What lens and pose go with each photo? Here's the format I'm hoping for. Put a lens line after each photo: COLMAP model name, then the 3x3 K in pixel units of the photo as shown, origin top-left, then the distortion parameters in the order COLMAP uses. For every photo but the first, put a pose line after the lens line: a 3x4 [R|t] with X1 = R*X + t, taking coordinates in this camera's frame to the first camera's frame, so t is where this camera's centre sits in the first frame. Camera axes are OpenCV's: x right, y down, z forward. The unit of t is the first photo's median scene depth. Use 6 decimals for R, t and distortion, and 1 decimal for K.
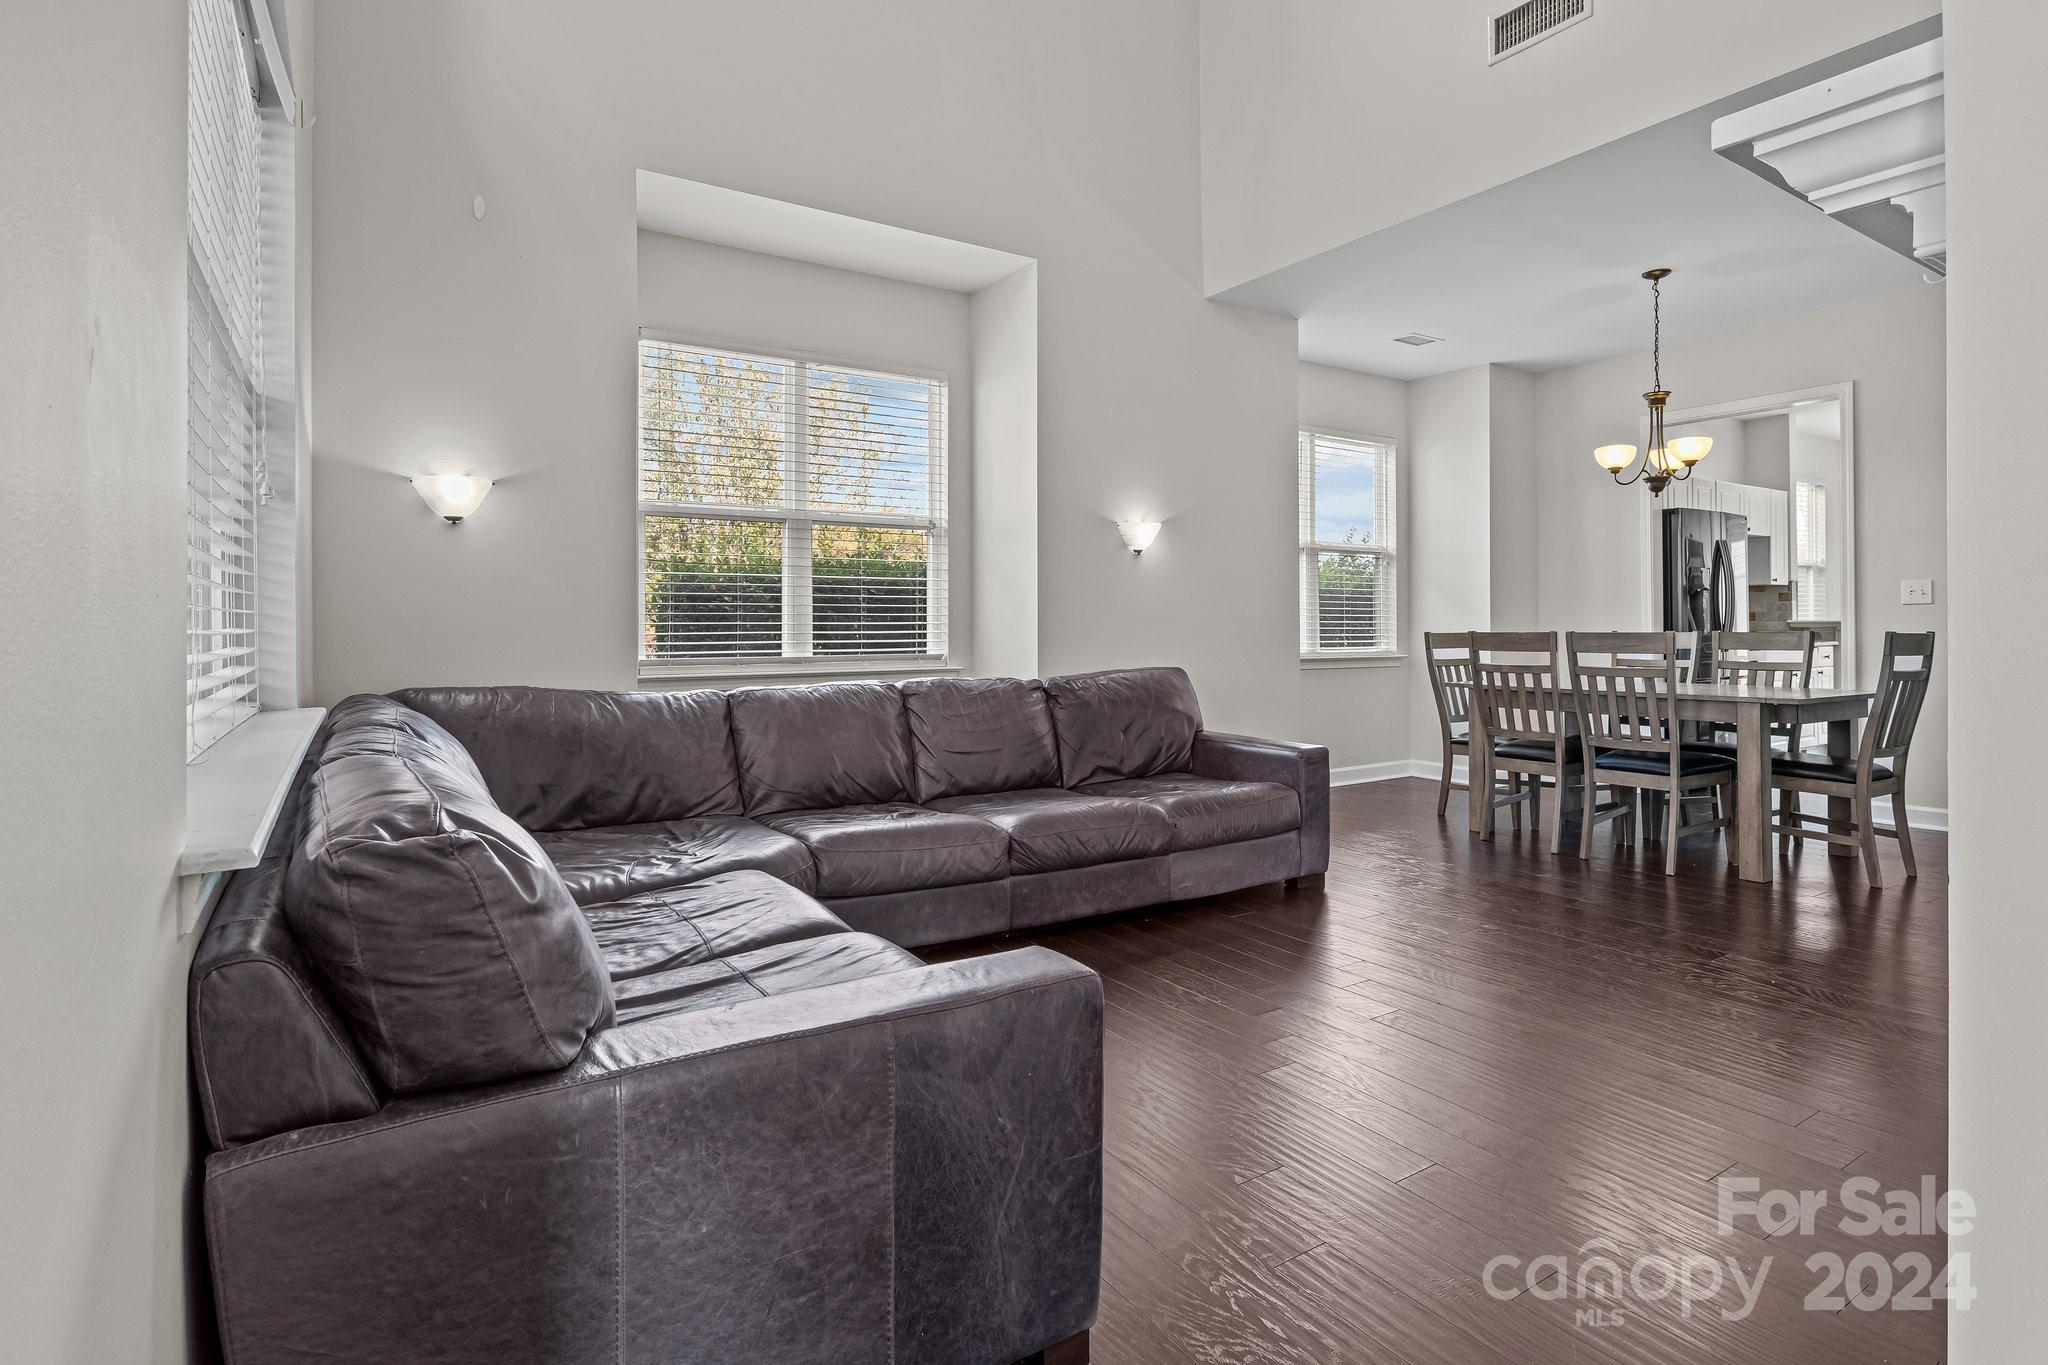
lens RADIAL K [[1028.7, 0, 1020.4], [0, 1028.7, 629.0], [0, 0, 1]] dist [-0.010570, -0.000959]
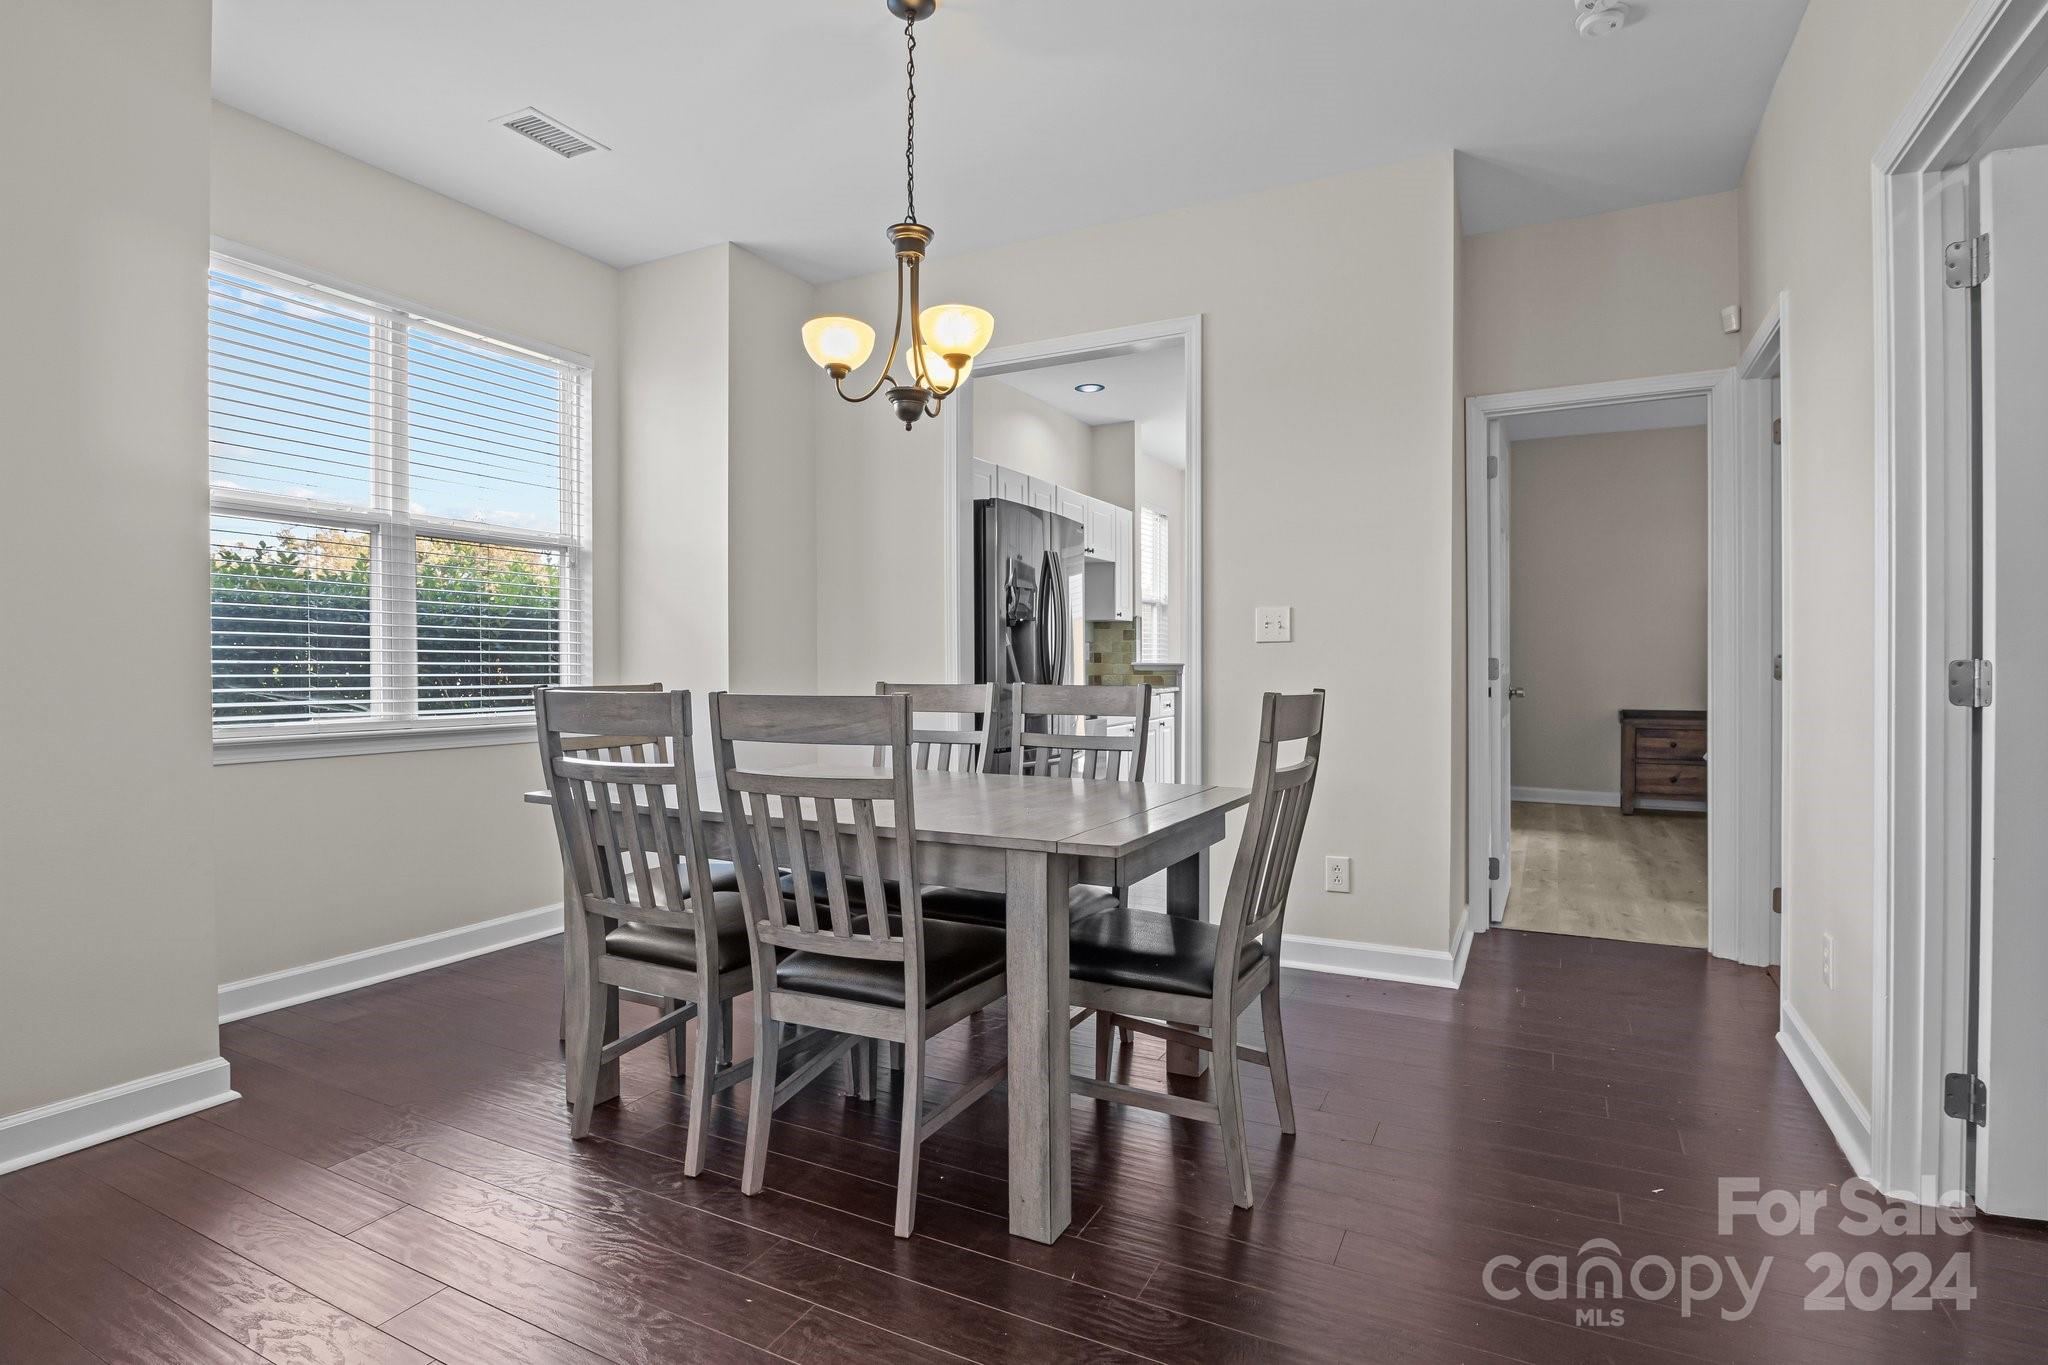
lens RADIAL K [[1028.7, 0, 1018.8], [0, 1028.7, 676.3], [0, 0, 1]] dist [-0.010570, -0.000959]
pose [[0.865647, 0.001294, 0.500653, 0.387296], [-0.008077, 0.999903, 0.011380, -0.009287], [-0.500589, -0.013895, 0.865573, 0.490697]]
